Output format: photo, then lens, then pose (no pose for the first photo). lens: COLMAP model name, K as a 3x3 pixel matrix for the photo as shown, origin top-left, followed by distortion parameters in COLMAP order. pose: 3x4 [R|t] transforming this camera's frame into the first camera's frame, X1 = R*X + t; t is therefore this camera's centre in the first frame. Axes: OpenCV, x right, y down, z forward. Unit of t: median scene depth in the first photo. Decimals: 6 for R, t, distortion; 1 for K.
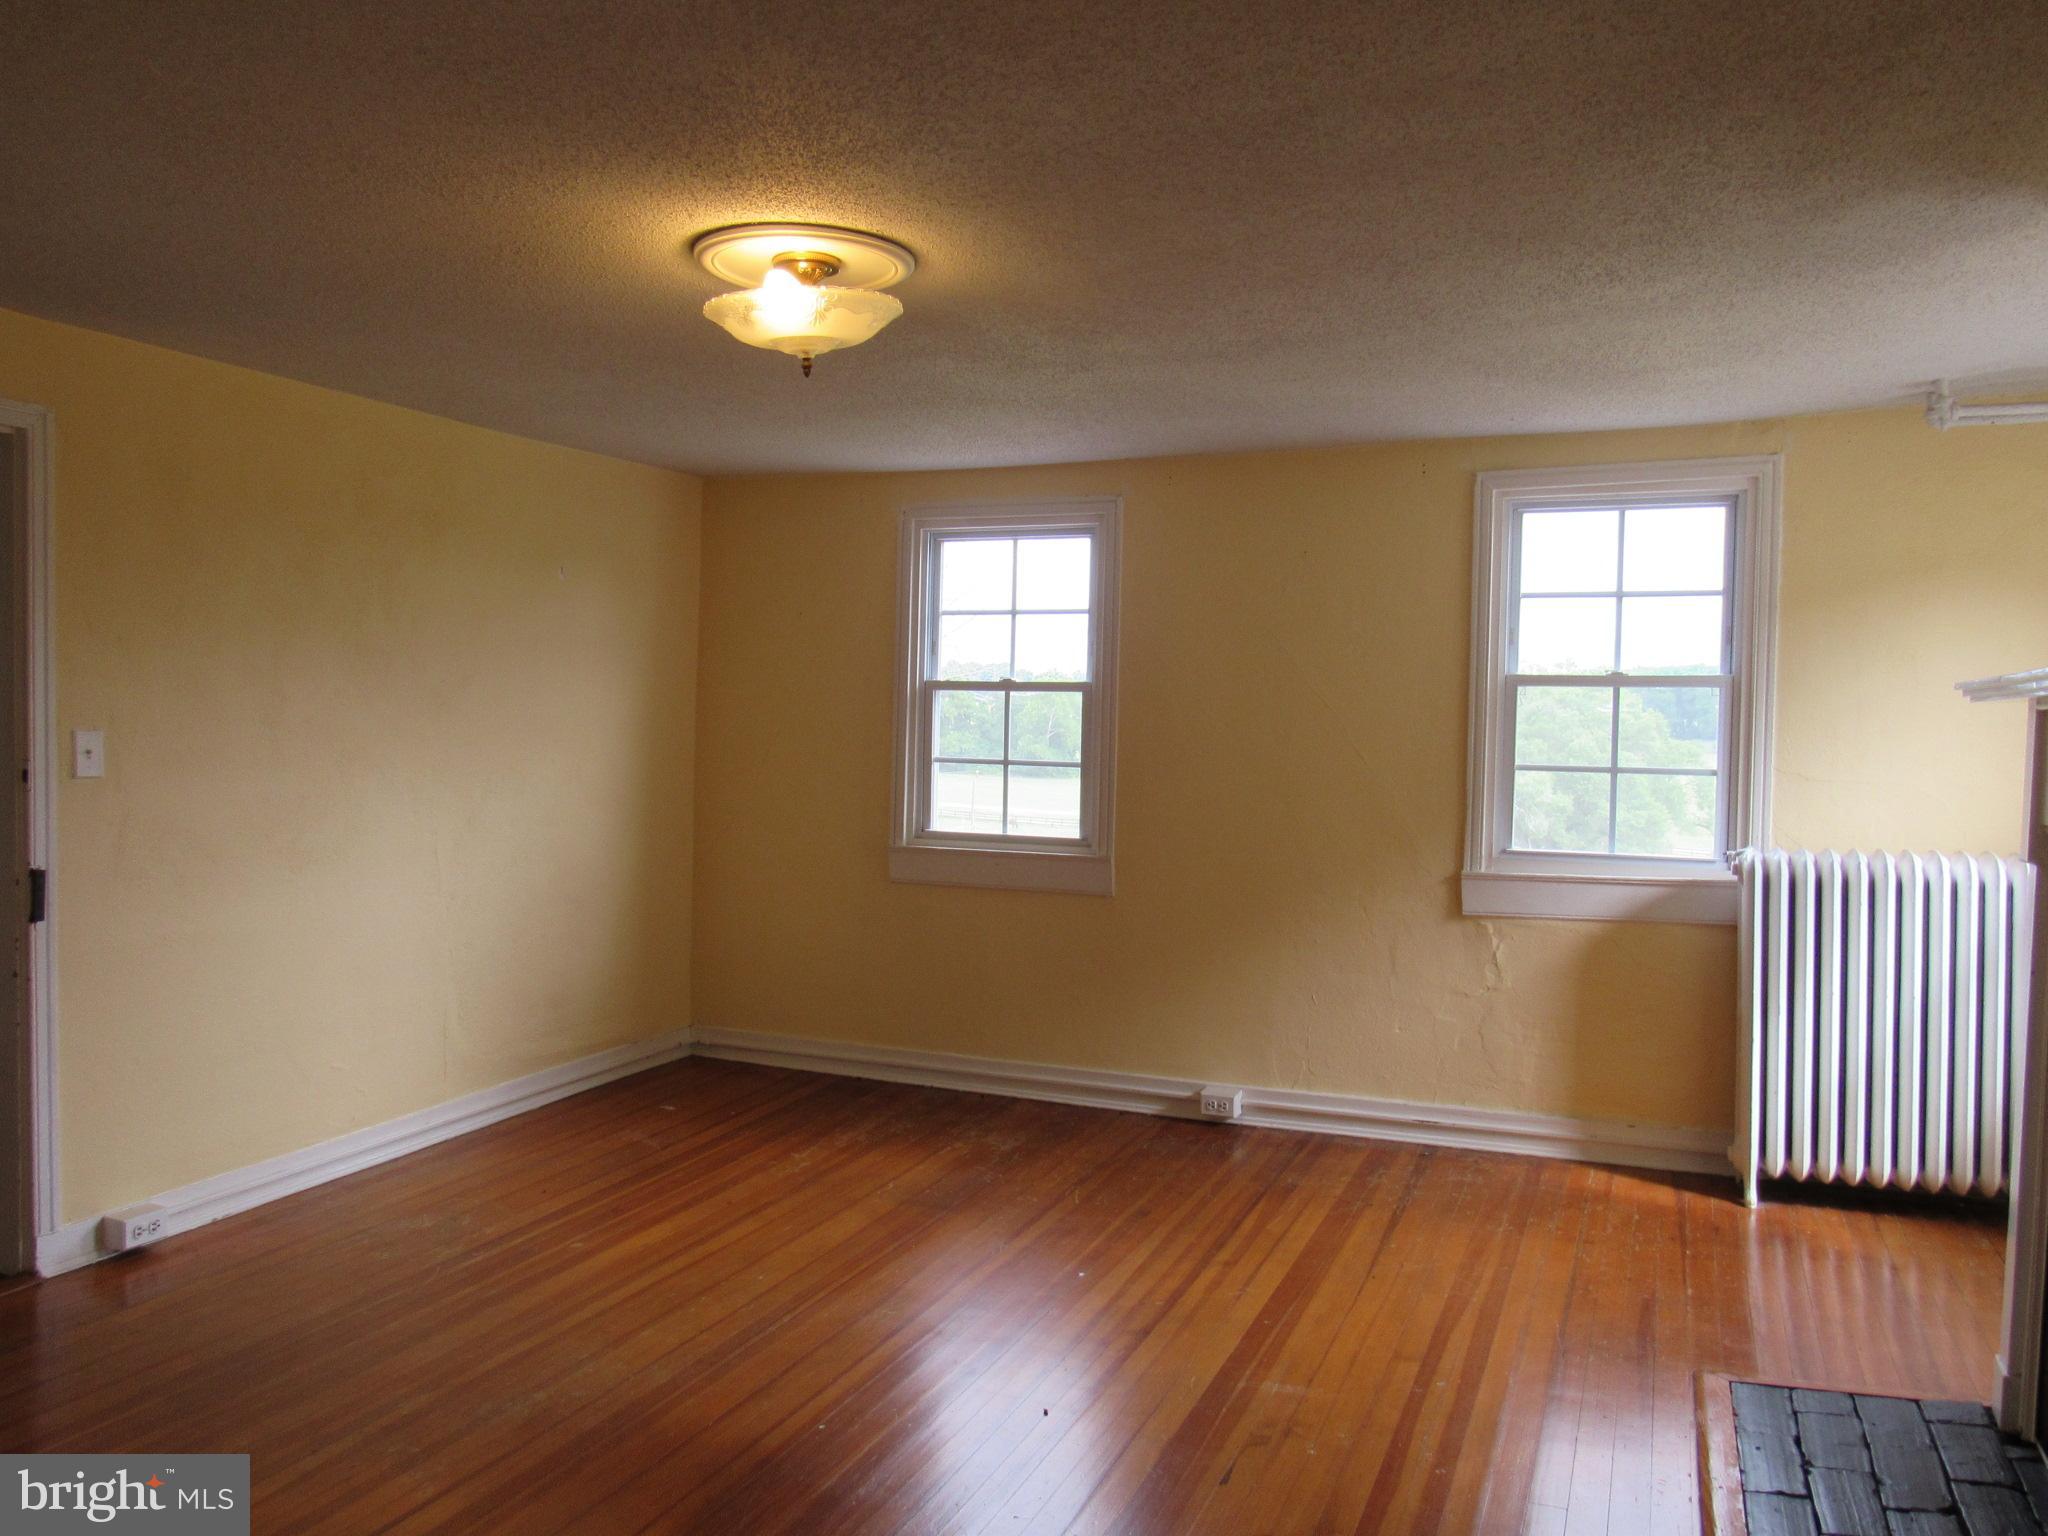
lens RADIAL K [[1489.2, 0, 1025.8], [0, 1489.2, 754.3], [0, 0, 1]] dist [-0.007964, -0.001202]
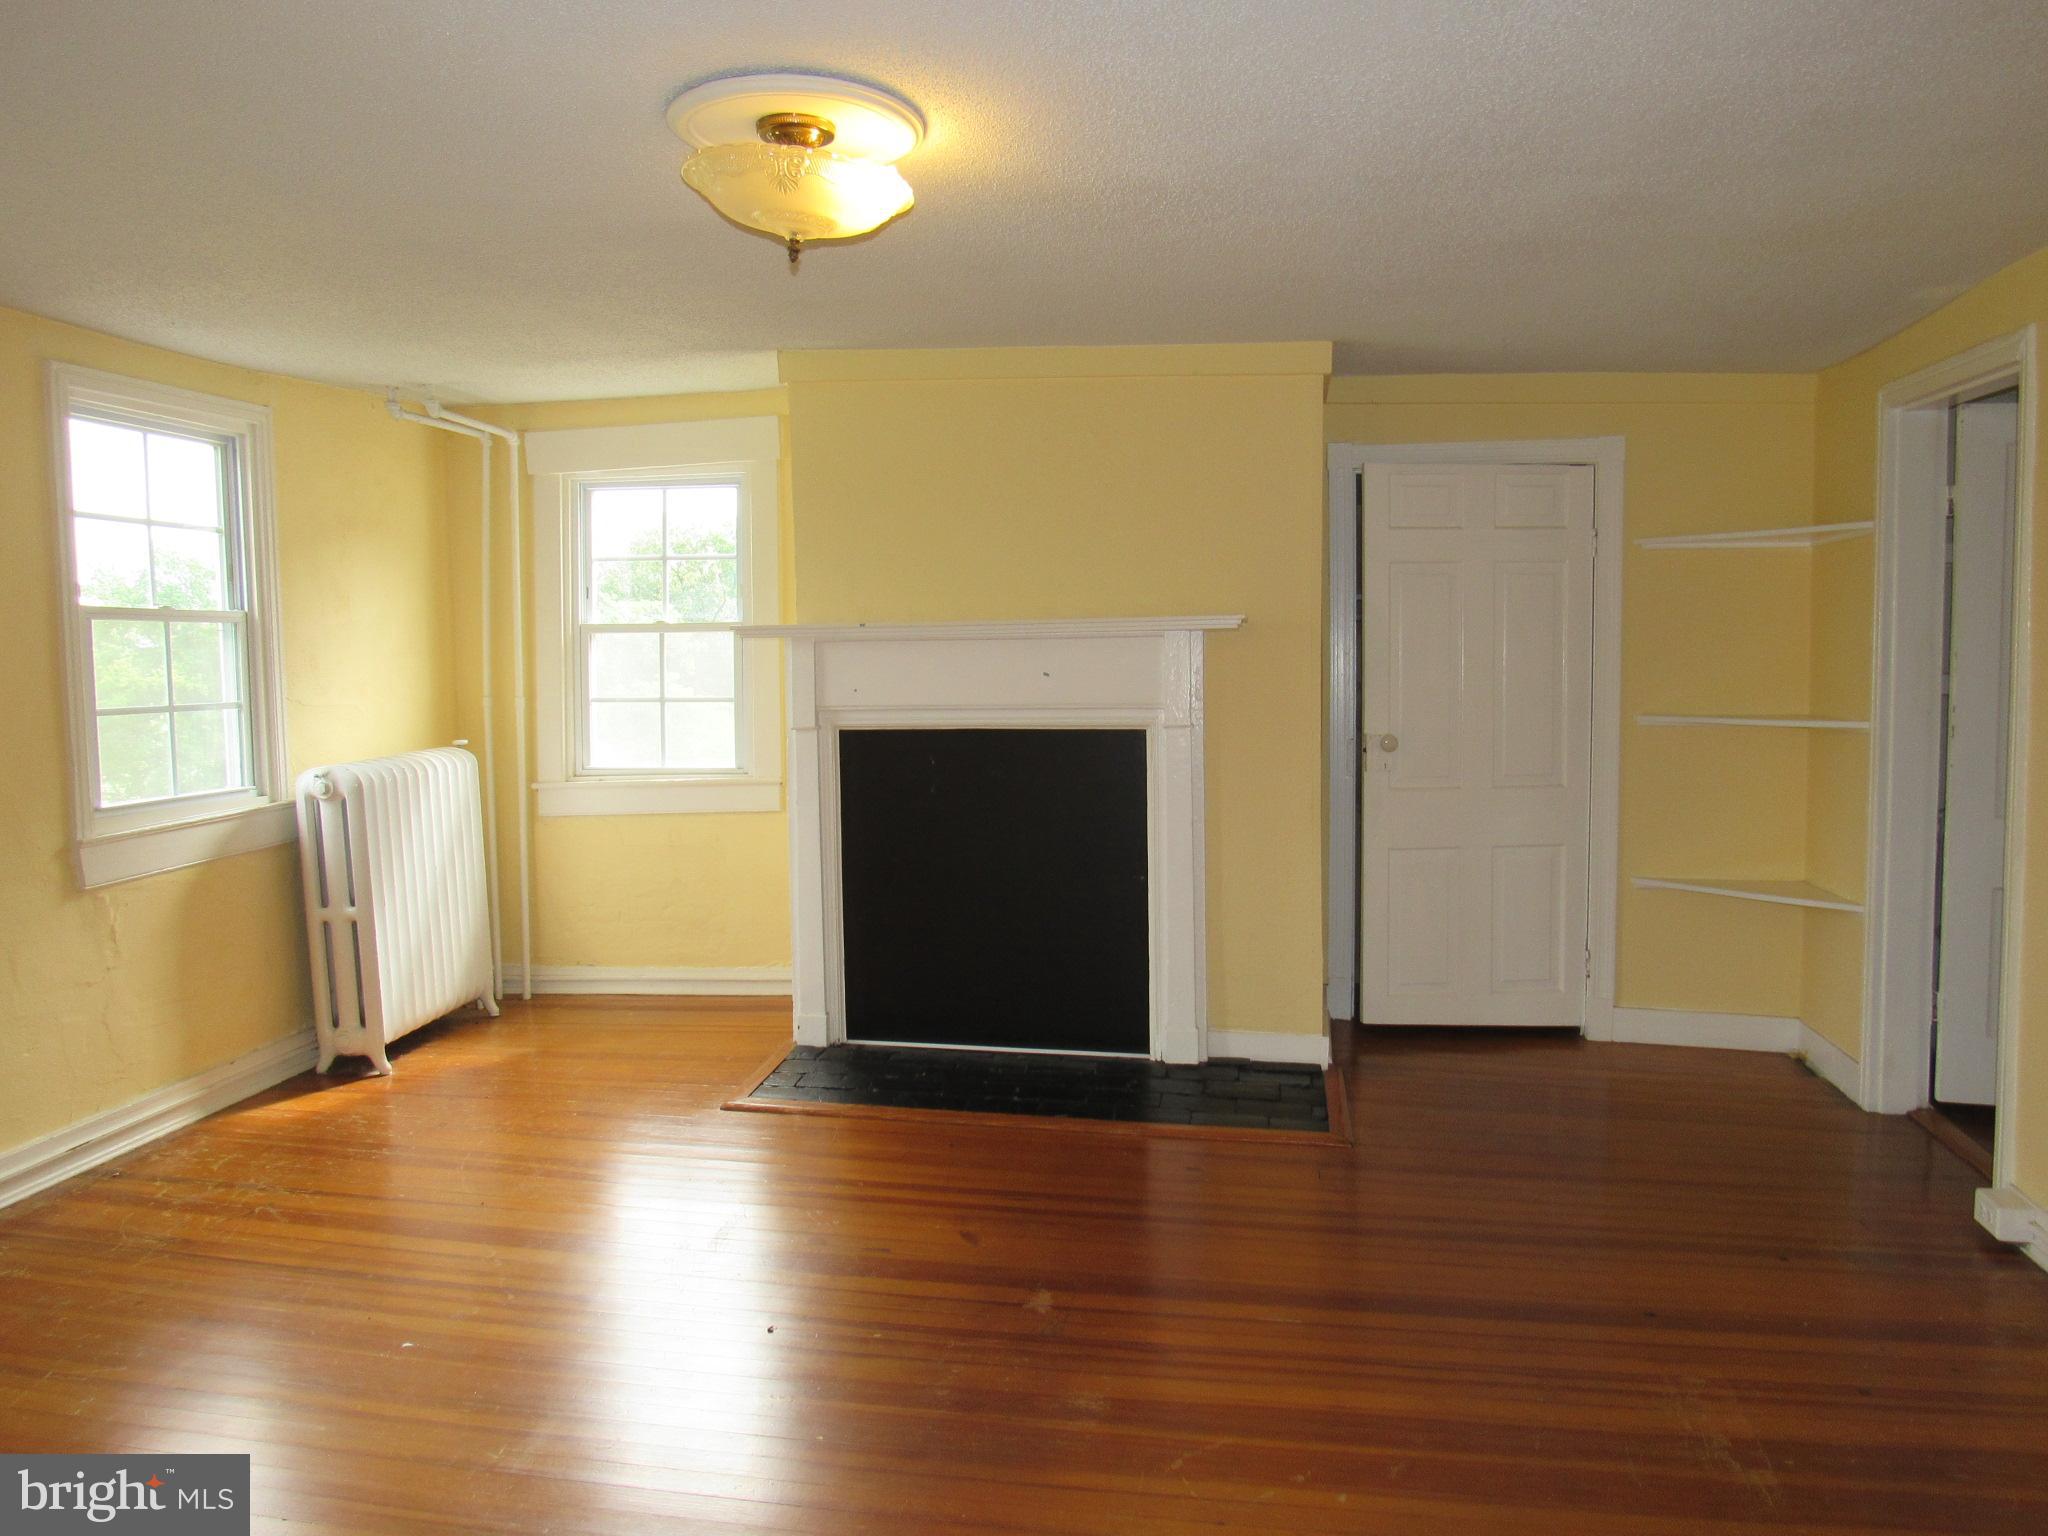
lens RADIAL K [[1489.2, 0, 1020.2], [0, 1489.2, 764.5], [0, 0, 1]] dist [-0.007964, -0.001202]
pose [[-0.225535, -0.088635, 0.970195, -0.653139], [0.022894, 0.995096, 0.096232, -0.033157], [-0.973966, 0.043915, -0.222399, 0.682107]]
